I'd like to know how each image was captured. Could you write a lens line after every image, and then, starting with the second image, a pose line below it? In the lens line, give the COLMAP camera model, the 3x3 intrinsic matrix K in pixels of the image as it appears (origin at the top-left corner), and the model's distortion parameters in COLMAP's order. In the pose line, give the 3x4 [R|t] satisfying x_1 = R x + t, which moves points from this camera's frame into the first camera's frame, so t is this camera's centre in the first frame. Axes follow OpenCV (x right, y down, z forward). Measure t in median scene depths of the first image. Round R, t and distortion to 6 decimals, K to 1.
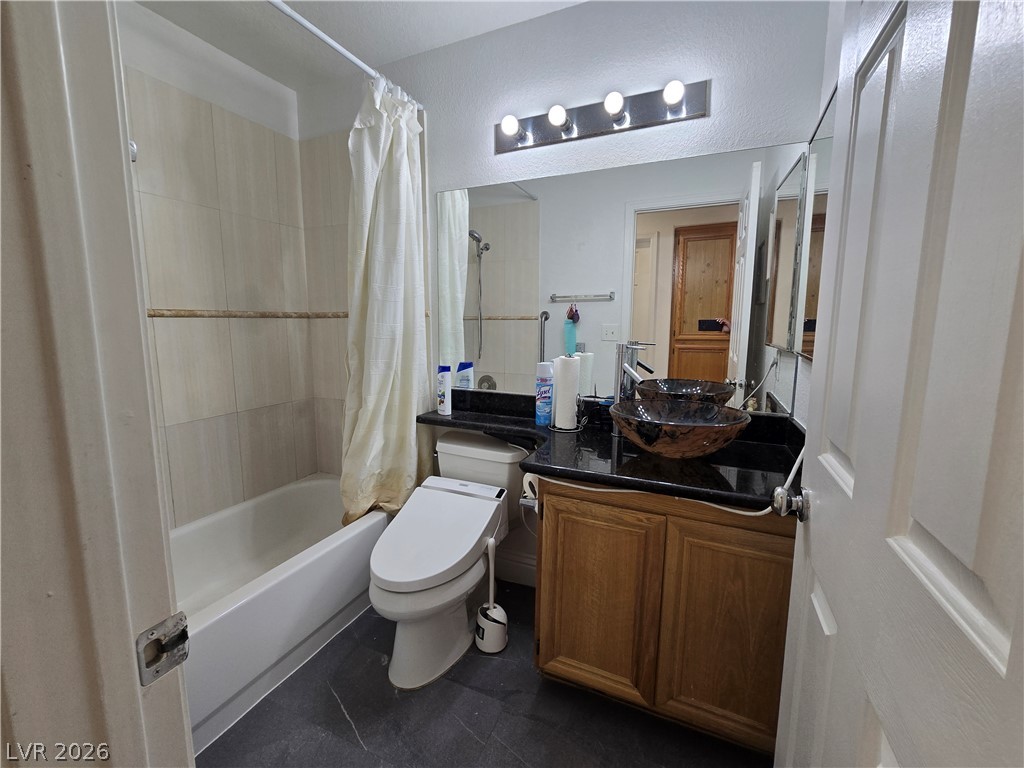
lens RADIAL K [[418.8, 0, 504.0], [0, 418.8, 379.5], [0, 0, 1]] dist [-0.003818, 0.000490]
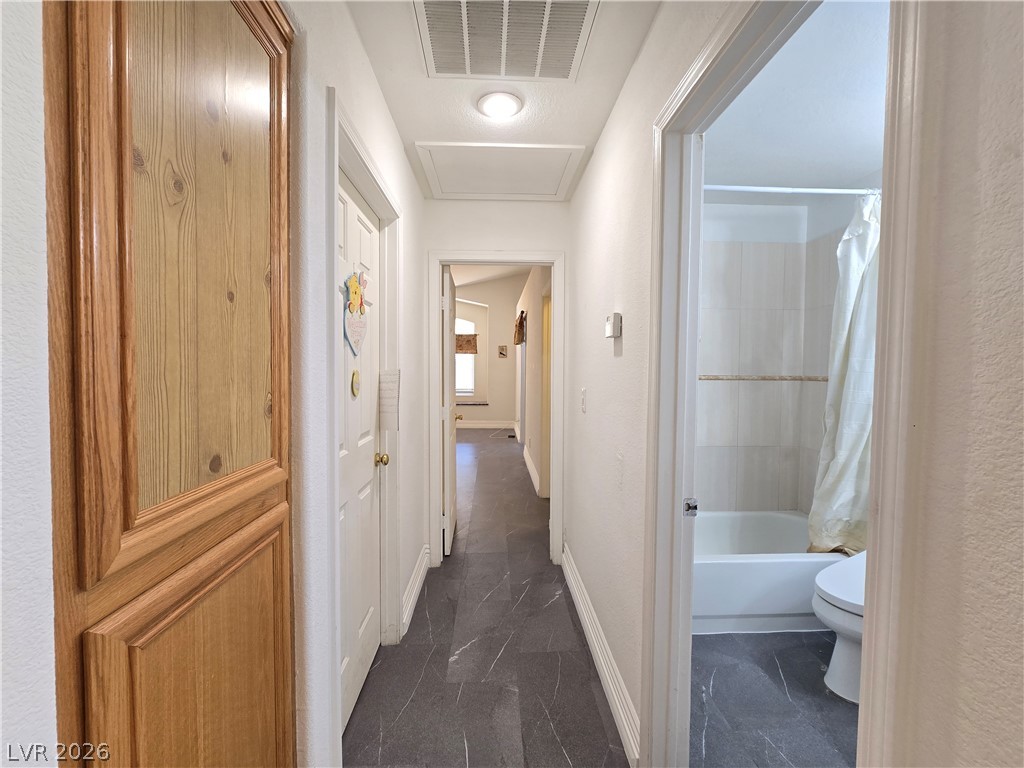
lens RADIAL K [[418.8, 0, 521.7], [0, 418.8, 380.7], [0, 0, 1]] dist [-0.003818, 0.000490]
pose [[0.471020, 0.030938, -0.881580, 0.281699], [-0.124703, 0.991684, -0.031825, -0.006976], [0.873264, 0.124926, 0.470961, -0.361341]]
